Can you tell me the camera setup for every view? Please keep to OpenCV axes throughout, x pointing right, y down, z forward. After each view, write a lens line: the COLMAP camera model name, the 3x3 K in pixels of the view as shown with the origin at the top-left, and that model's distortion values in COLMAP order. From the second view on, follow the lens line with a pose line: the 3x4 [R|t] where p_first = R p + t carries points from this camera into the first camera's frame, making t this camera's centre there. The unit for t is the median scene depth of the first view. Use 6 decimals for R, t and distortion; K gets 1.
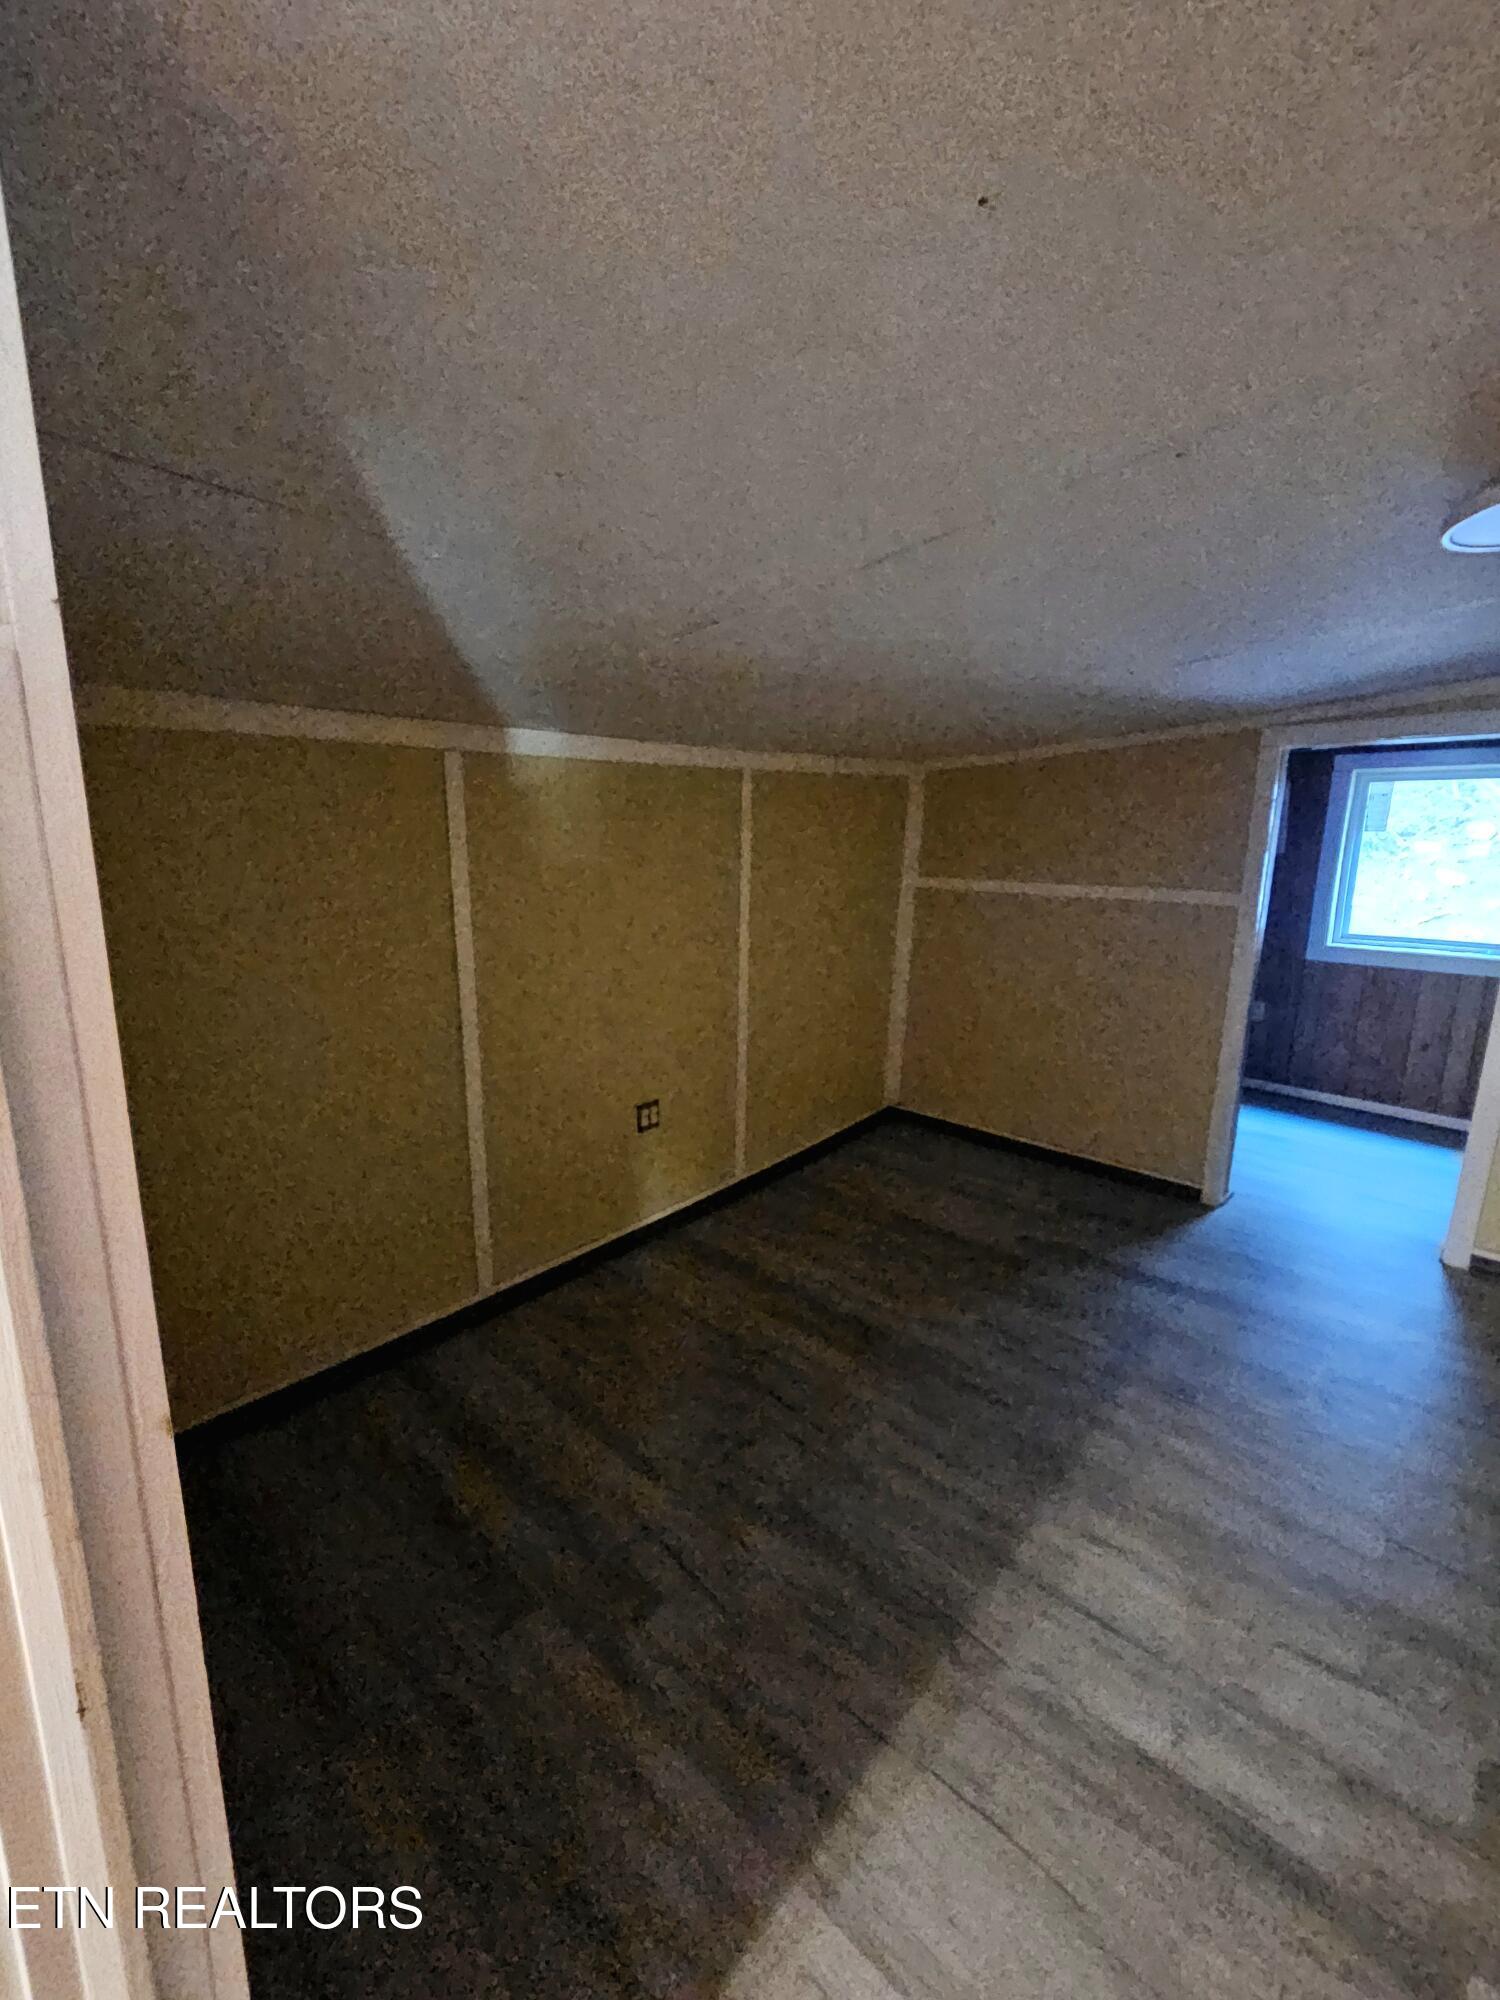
lens RADIAL K [[821.6, 0, 741.7], [0, 821.6, 995.7], [0, 0, 1]] dist [0.000142, -0.001077]
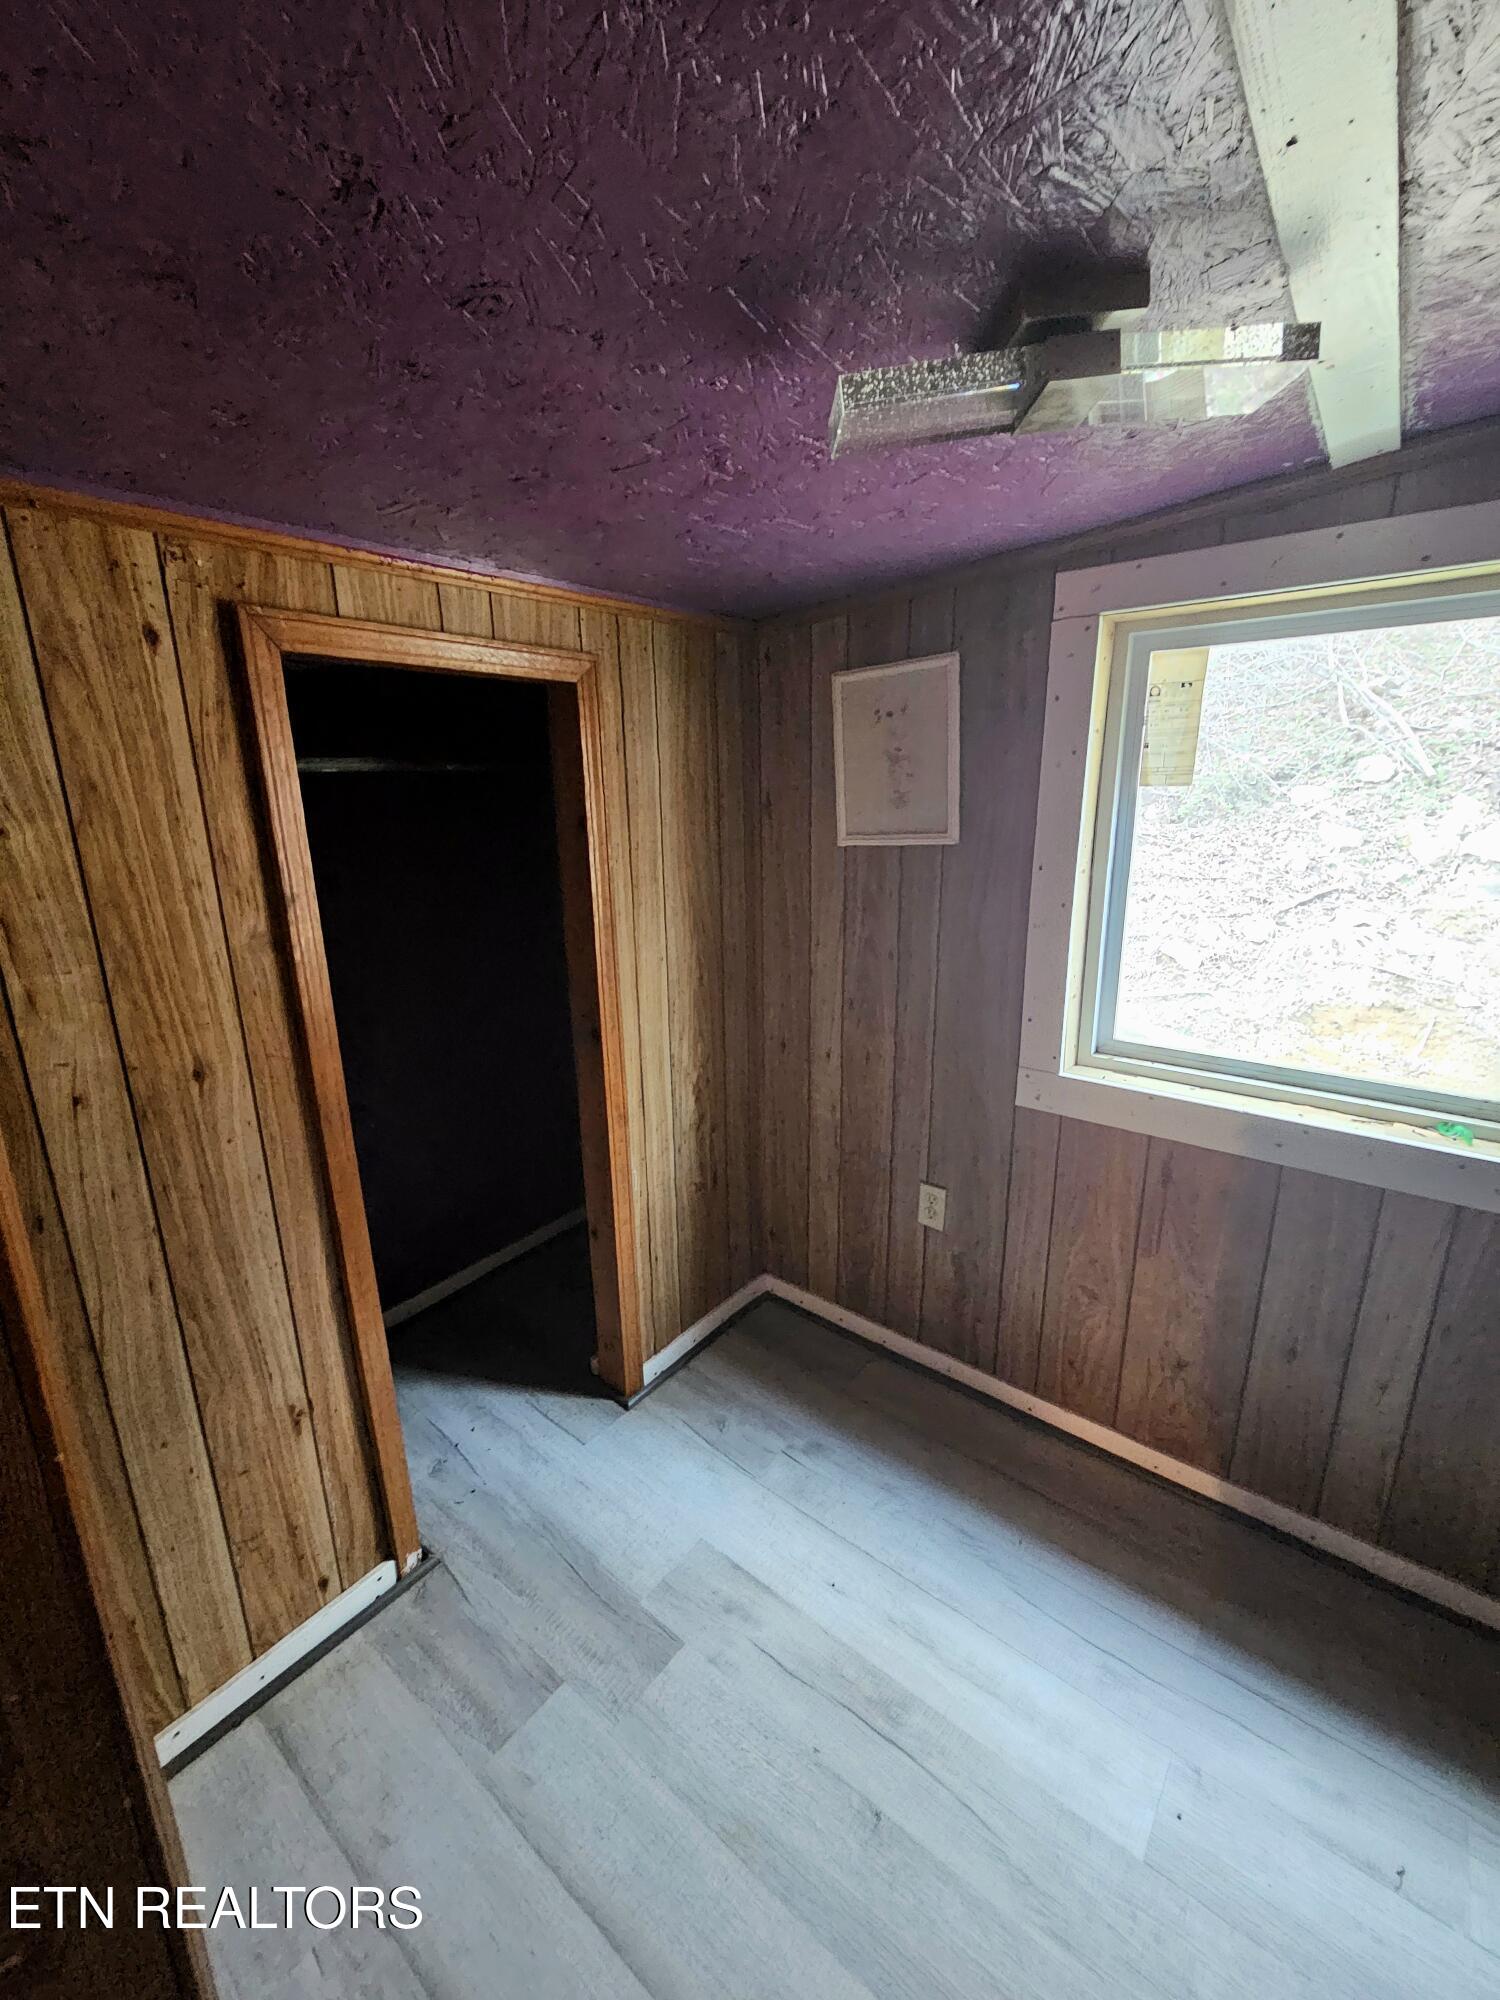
lens RADIAL K [[821.6, 0, 741.7], [0, 821.6, 995.7], [0, 0, 1]] dist [0.000142, -0.001077]
pose [[0.995204, -0.047250, 0.085648, 0.707887], [0.042627, 0.997575, 0.055024, -0.172485], [-0.088040, -0.051109, 0.994805, 0.833401]]
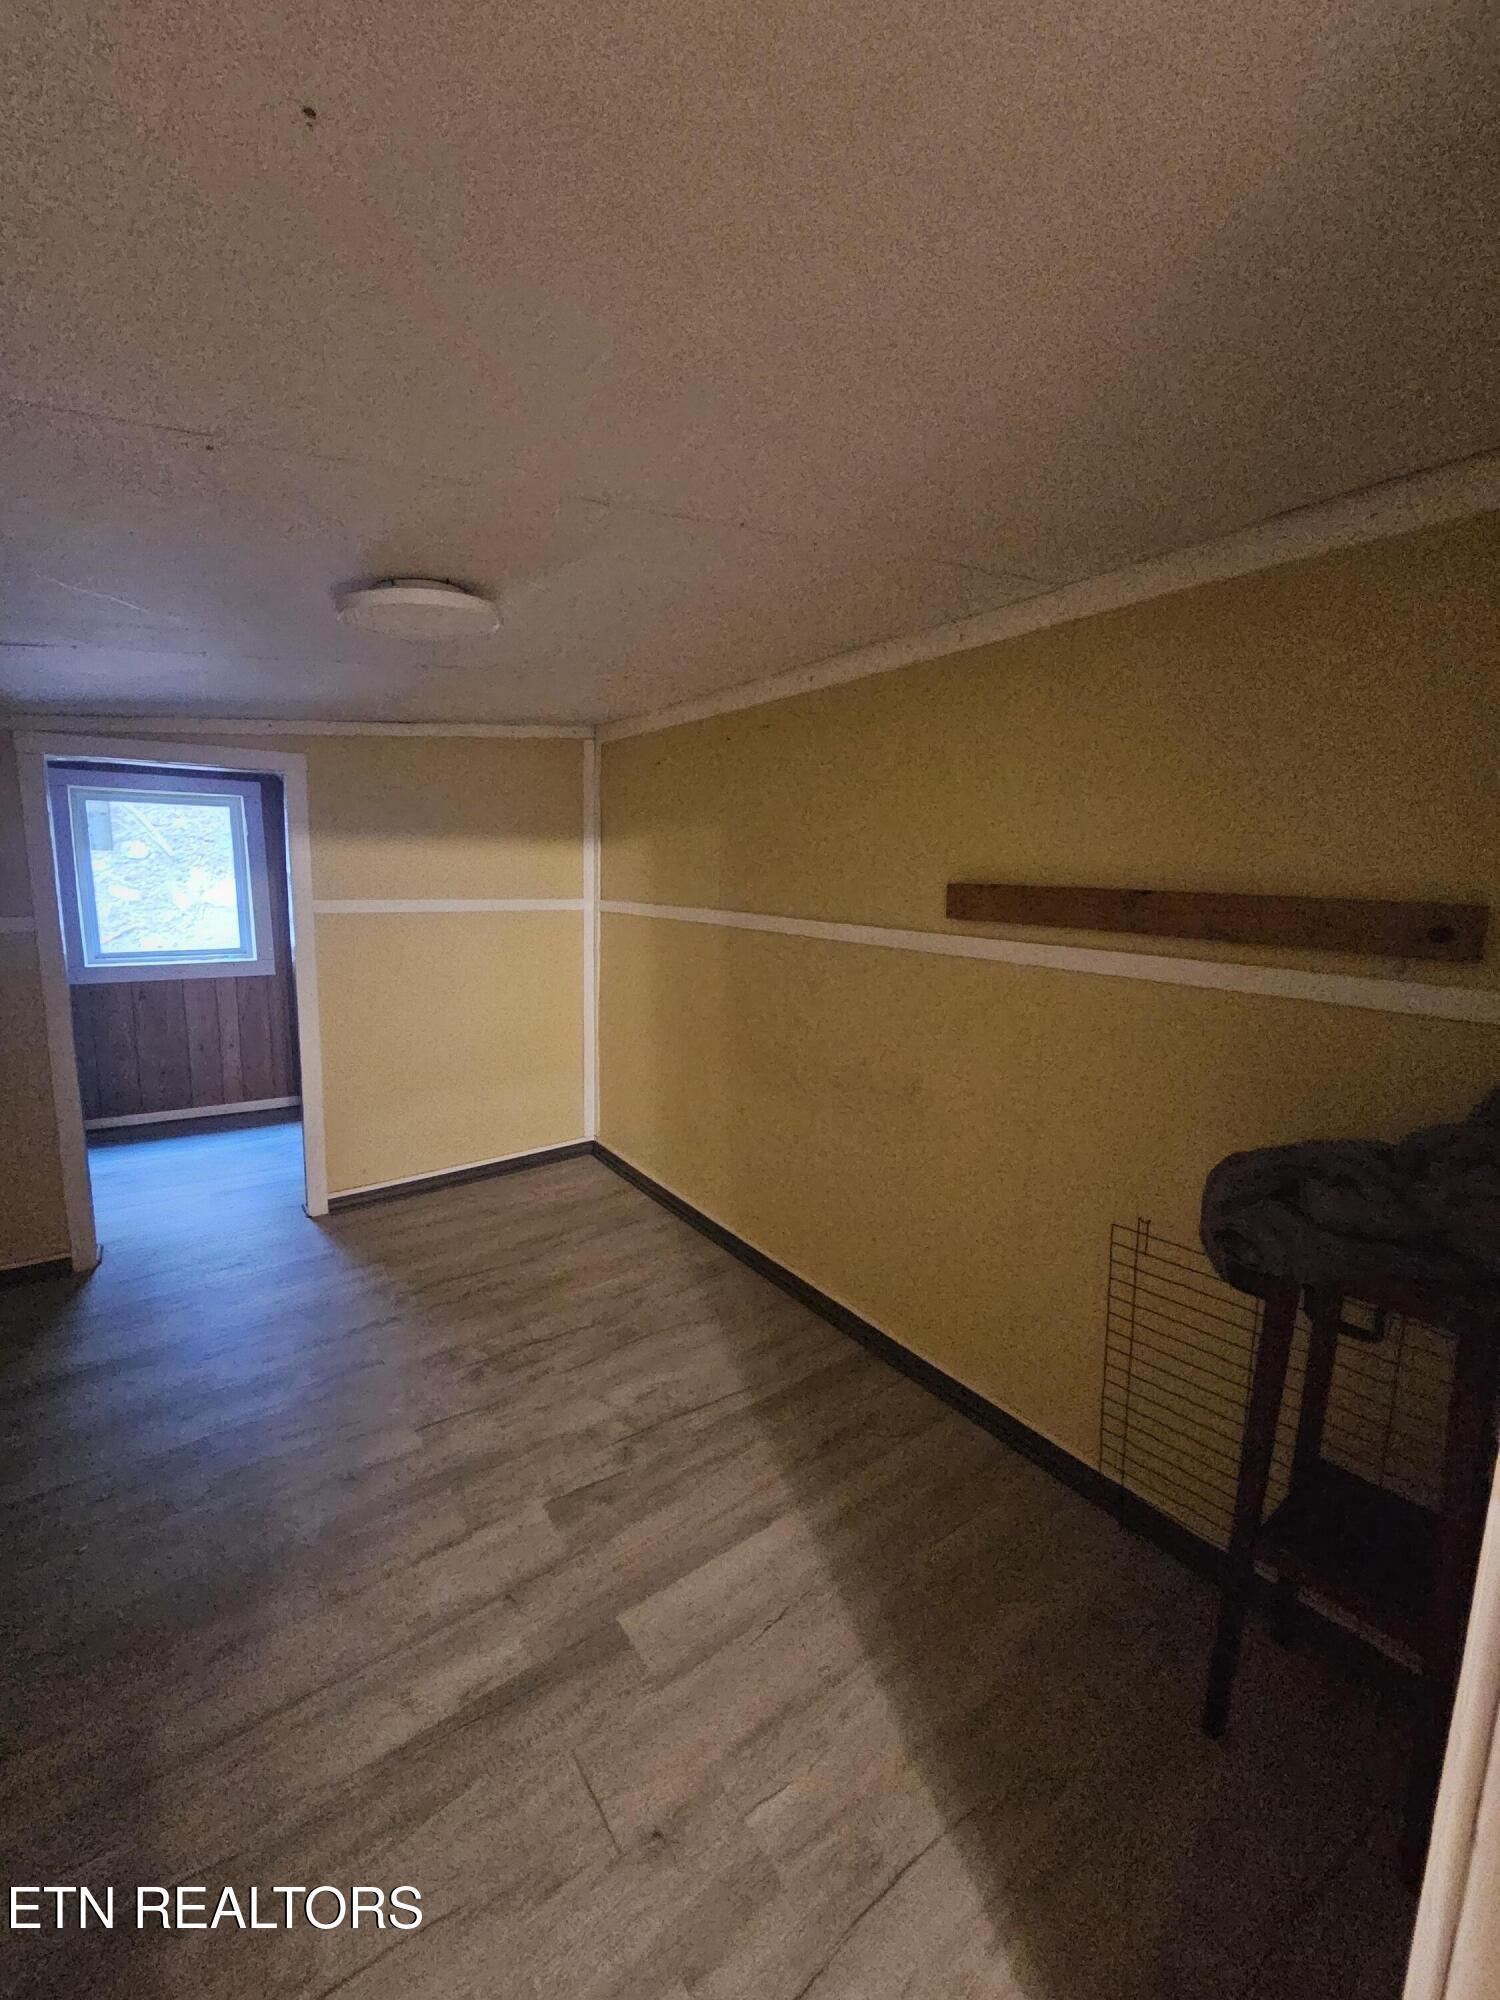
lens RADIAL K [[827.9, 0, 727.8], [0, 827.9, 999.3], [0, 0, 1]] dist [0.000778, -0.000115]
pose [[0.193253, -0.156799, 0.968539, -0.114531], [0.174240, 0.976941, 0.123393, -0.019249], [-0.965553, 0.144912, 0.216118, 0.097979]]
